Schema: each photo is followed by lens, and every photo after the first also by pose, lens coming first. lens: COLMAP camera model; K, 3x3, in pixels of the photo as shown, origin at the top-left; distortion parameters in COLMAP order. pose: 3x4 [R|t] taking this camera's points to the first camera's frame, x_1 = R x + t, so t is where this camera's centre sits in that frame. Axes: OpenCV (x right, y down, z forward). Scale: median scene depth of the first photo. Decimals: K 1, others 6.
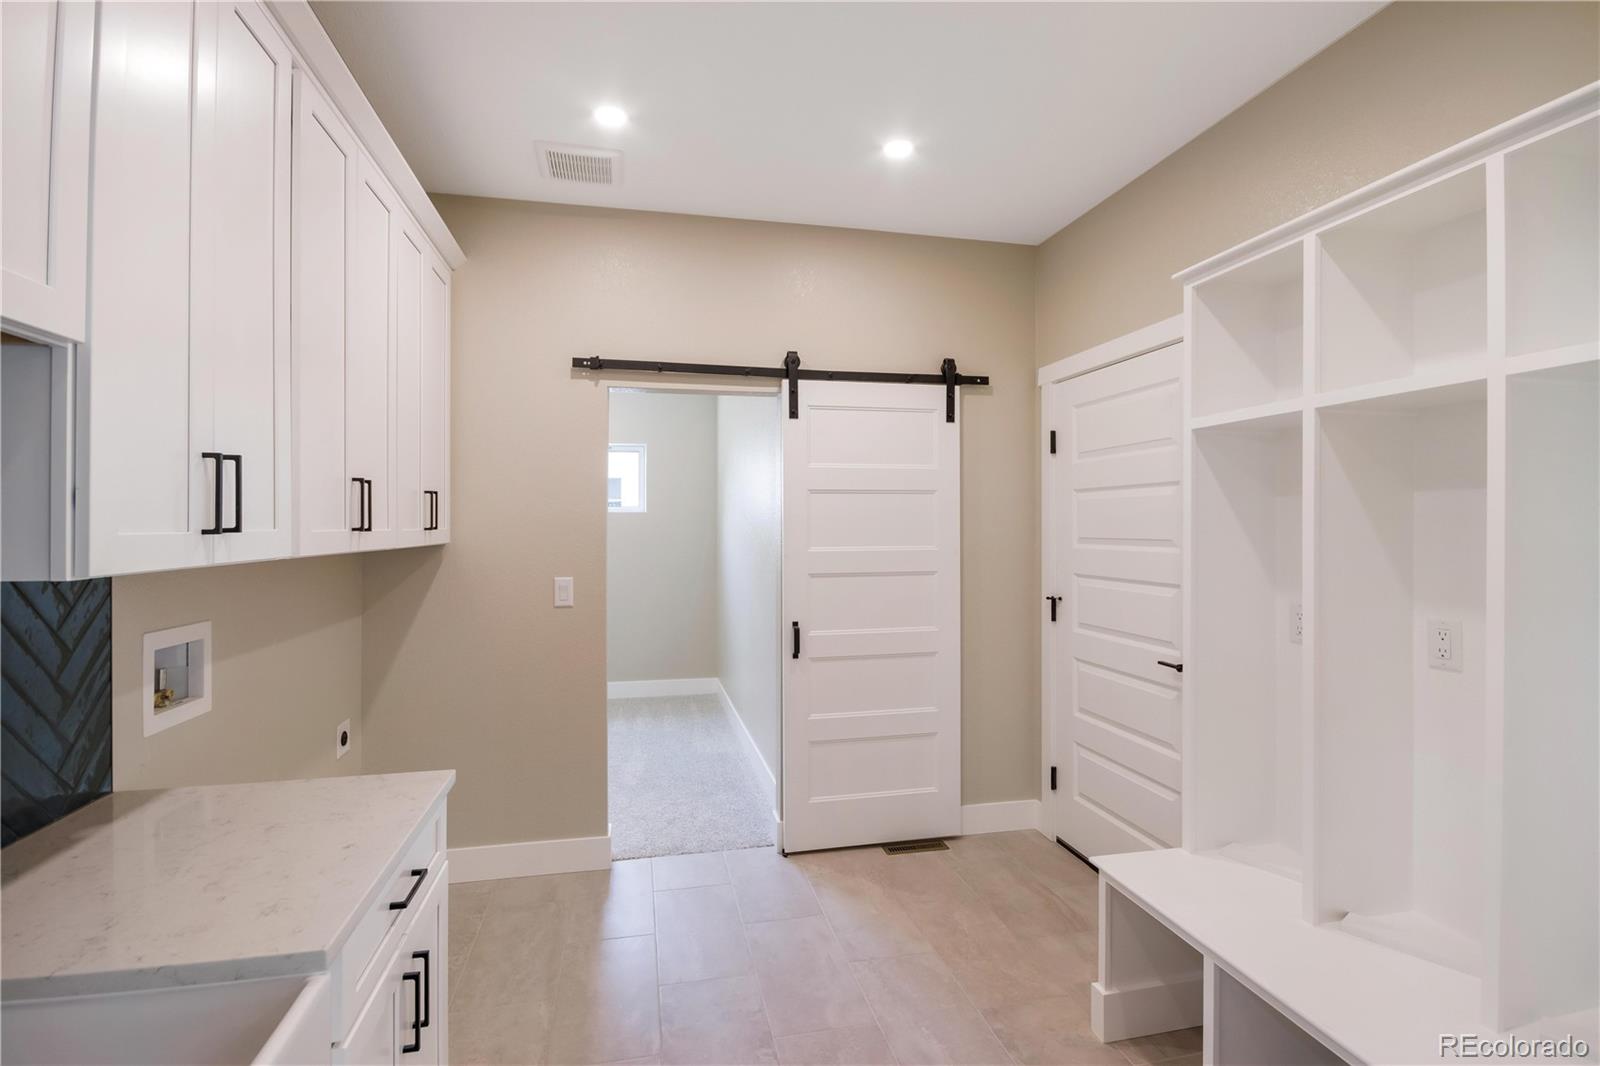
lens RADIAL K [[753.8, 0, 799.5], [0, 753.8, 523.1], [0, 0, 1]] dist [-0.001980, -0.000252]
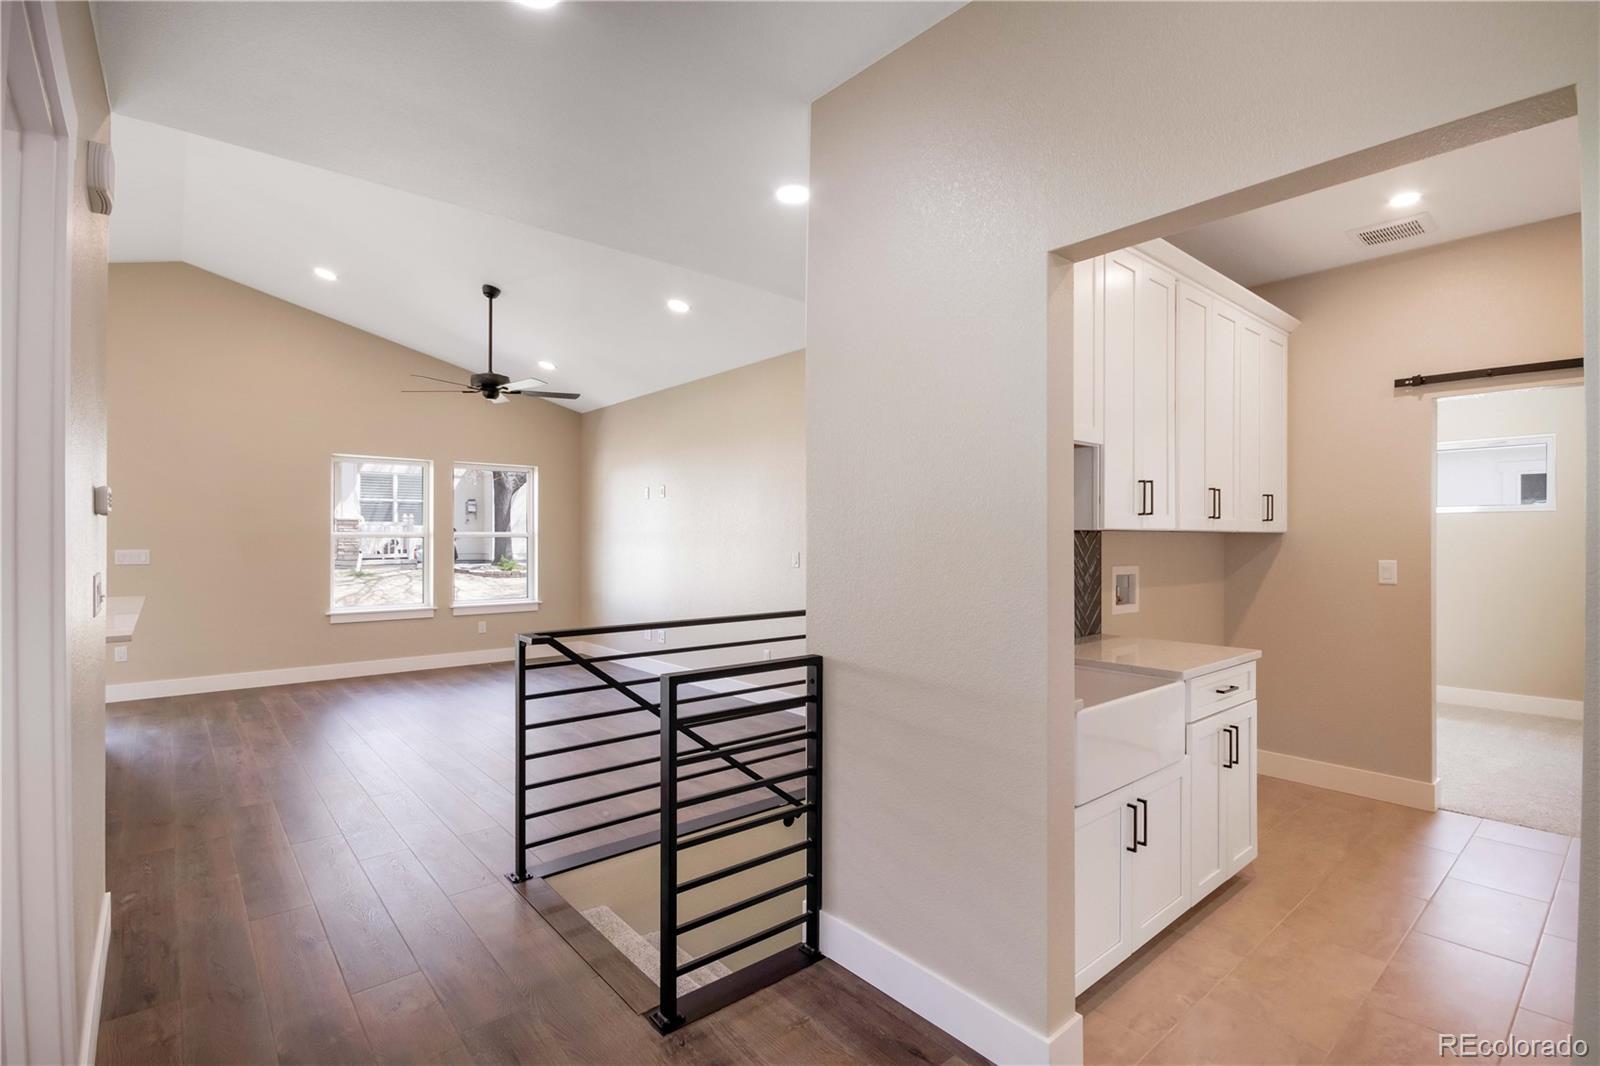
lens RADIAL K [[742.2, 0, 804.1], [0, 742.2, 536.7], [0, 0, 1]] dist [0.000791, -0.000759]
pose [[0.474977, 0.001130, -0.879997, 0.350898], [0.000509, 0.999999, 0.001559, 0.036773], [0.879998, -0.001188, 0.474976, -0.476667]]
